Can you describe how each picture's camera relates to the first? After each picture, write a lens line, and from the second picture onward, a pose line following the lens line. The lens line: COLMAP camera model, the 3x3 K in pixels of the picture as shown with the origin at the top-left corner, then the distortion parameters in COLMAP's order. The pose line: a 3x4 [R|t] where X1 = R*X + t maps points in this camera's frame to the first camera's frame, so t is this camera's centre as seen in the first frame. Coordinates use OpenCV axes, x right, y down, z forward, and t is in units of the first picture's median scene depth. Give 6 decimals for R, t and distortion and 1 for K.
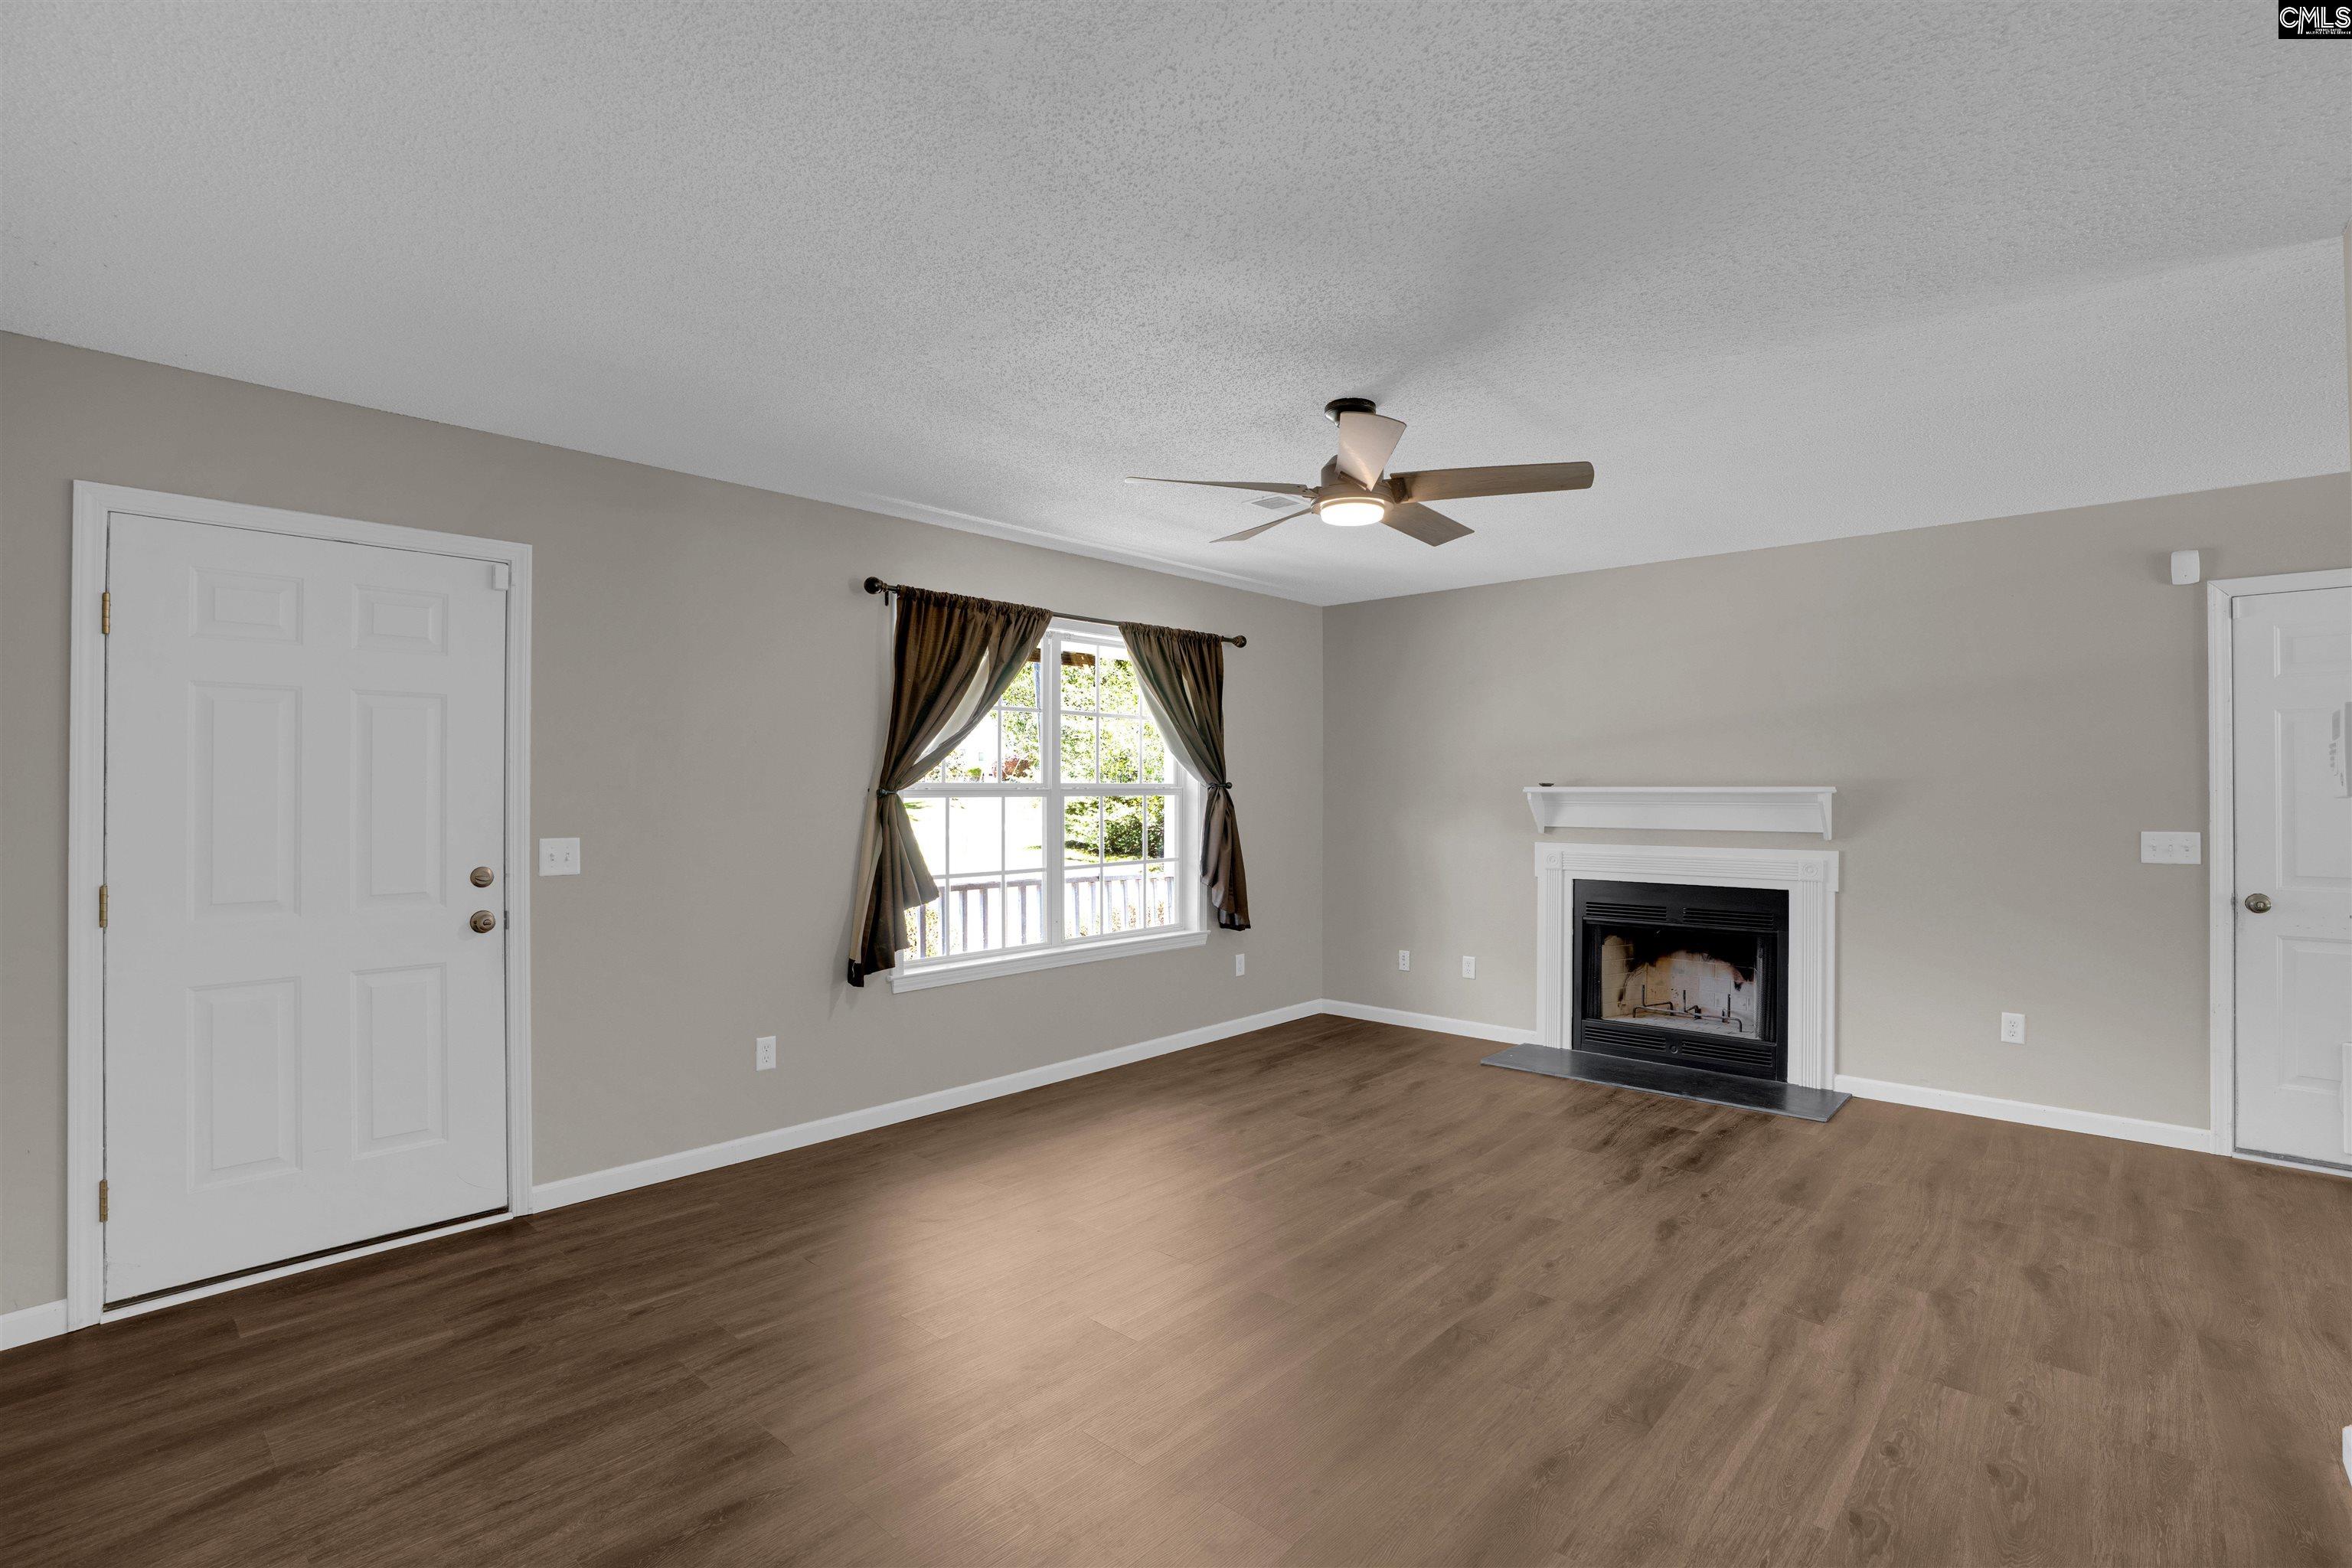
lens RADIAL K [[1084.6, 0, 1195.7], [0, 1084.6, 775.8], [0, 0, 1]] dist [-0.027718, 0.000487]
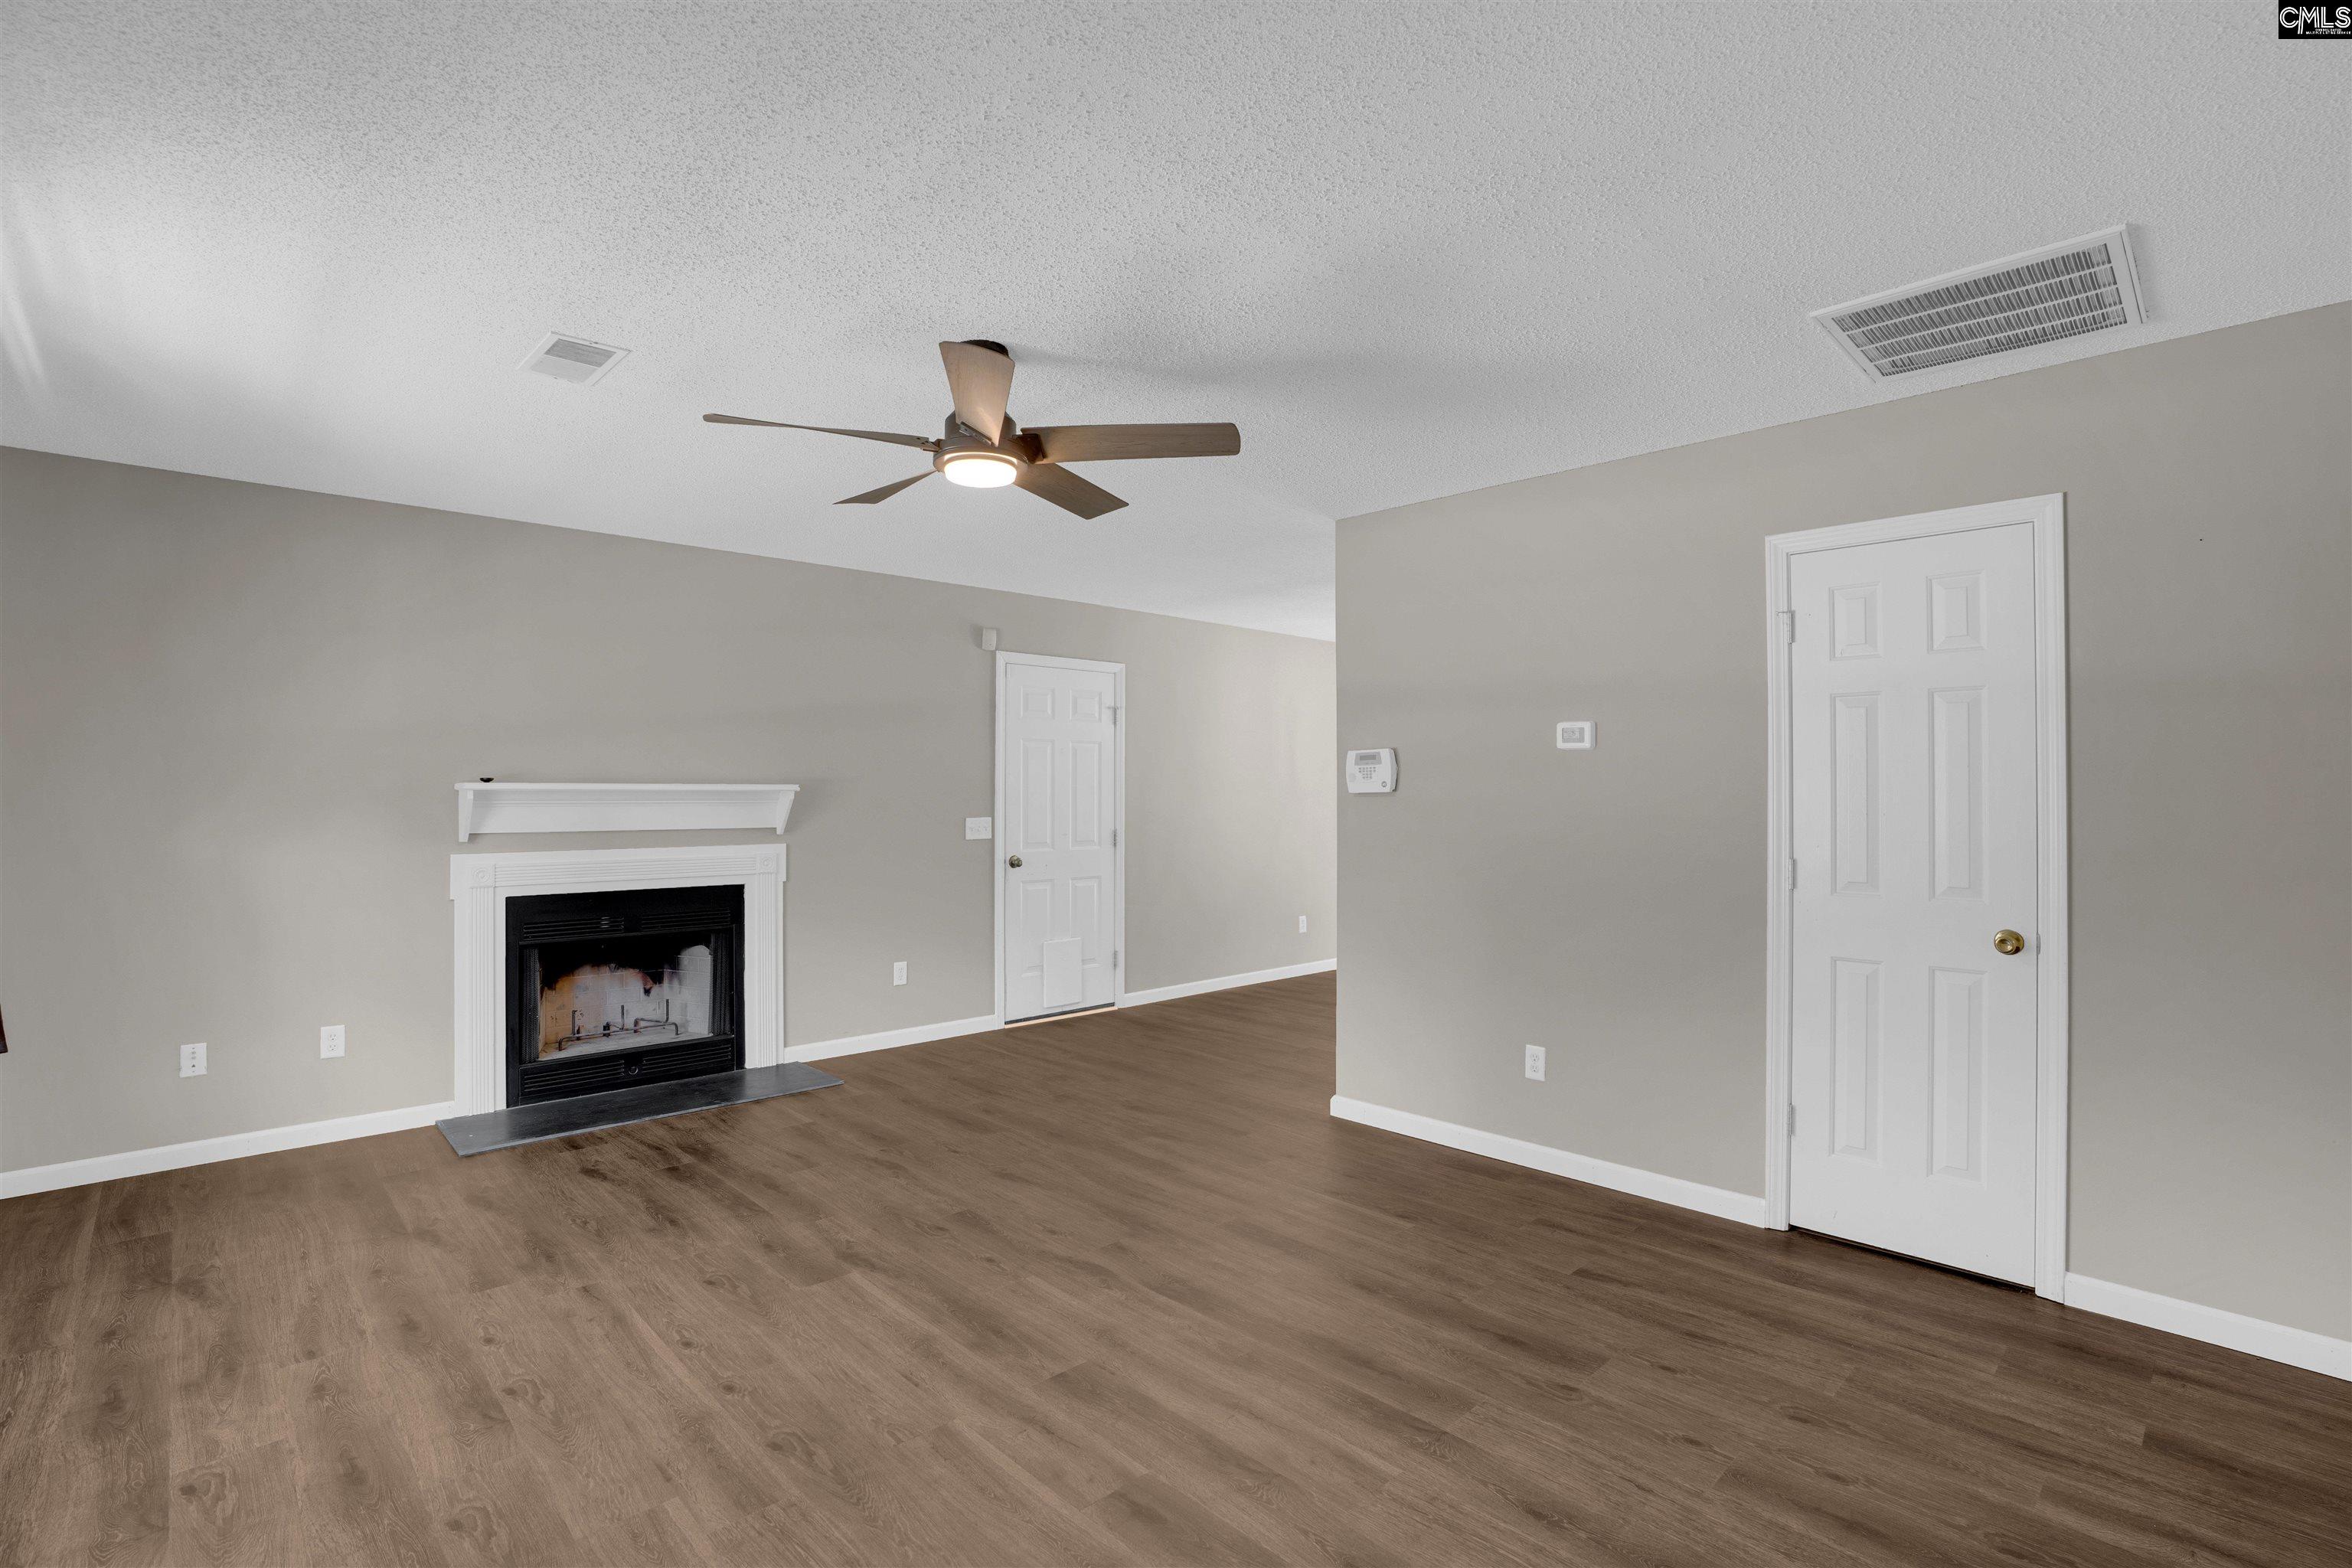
lens RADIAL K [[1103.4, 0, 1163.9], [0, 1103.4, 780.0], [0, 0, 1]] dist [-0.069935, 0.028316]
pose [[0.089425, 0.011138, 0.995931, -0.584633], [-0.014096, 0.999851, -0.009916, 0.012642], [-0.995894, -0.013152, 0.089569, 0.627780]]
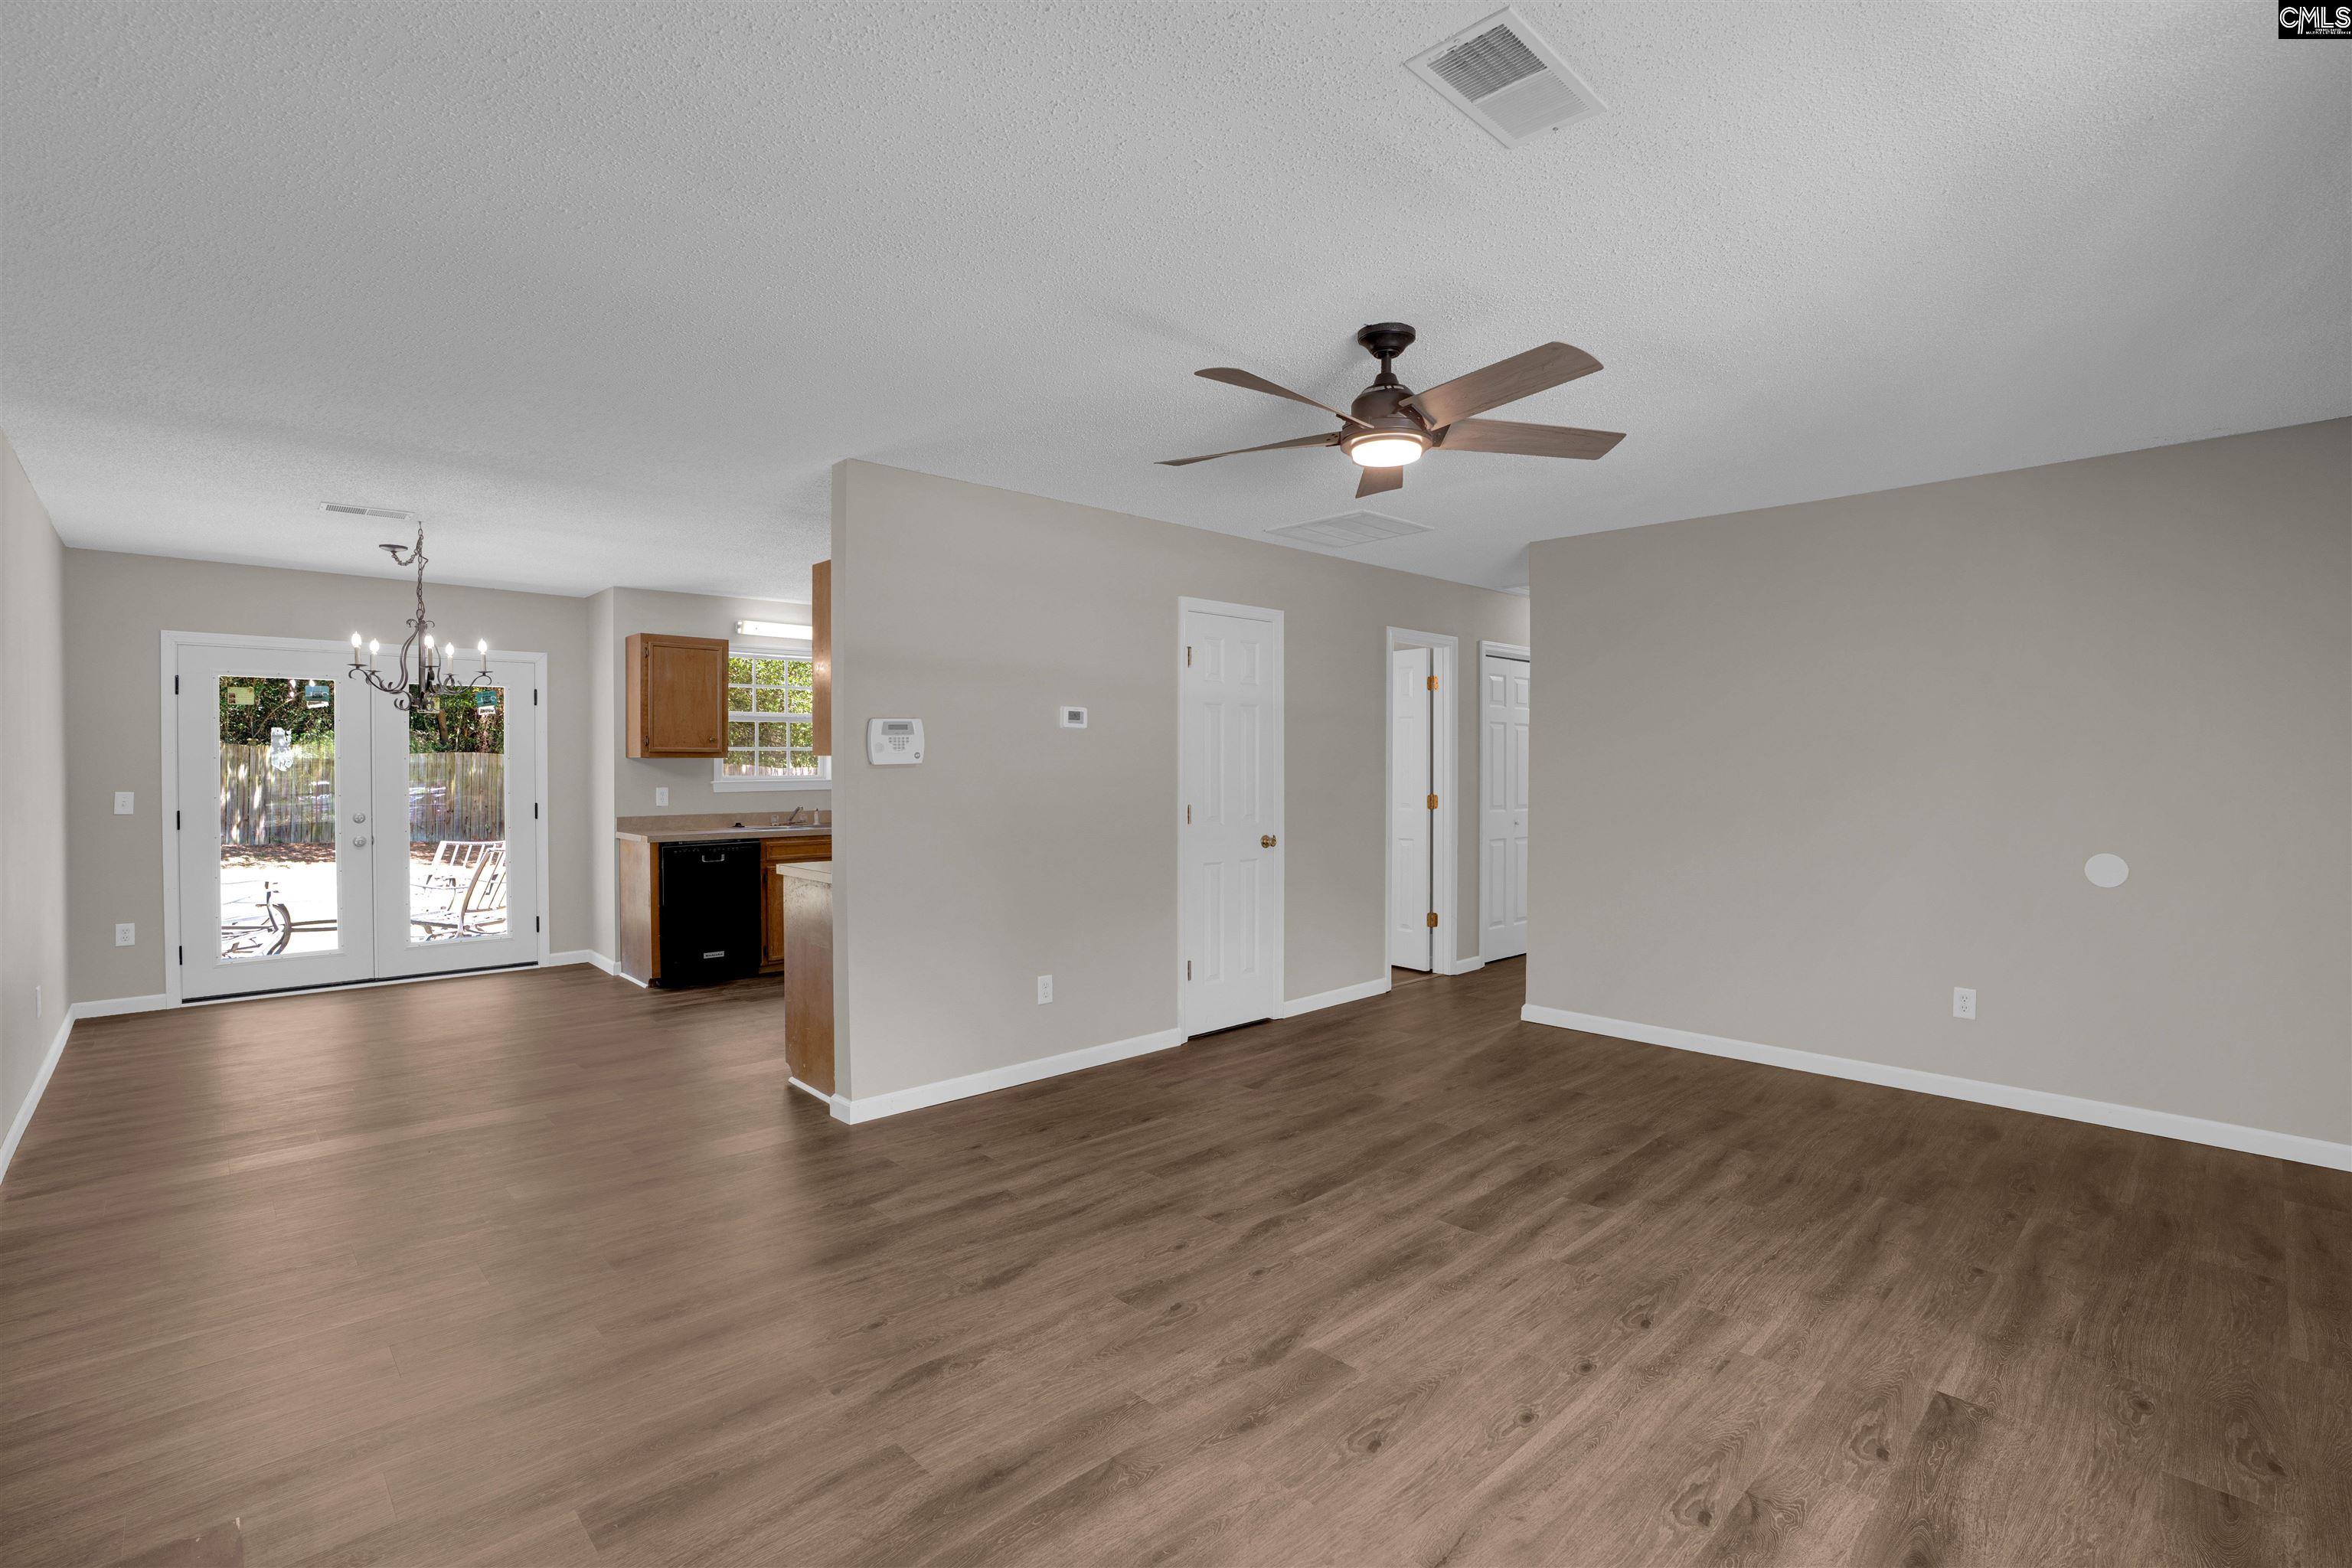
lens RADIAL K [[1081.7, 0, 1205.2], [0, 1081.7, 786.0], [0, 0, 1]] dist [-0.070192, 0.029160]
pose [[-0.998055, -0.001402, 0.062320, 0.193825], [-0.000959, 0.999974, 0.007149, 0.024878], [-0.062328, 0.007075, -0.998031, 1.540851]]
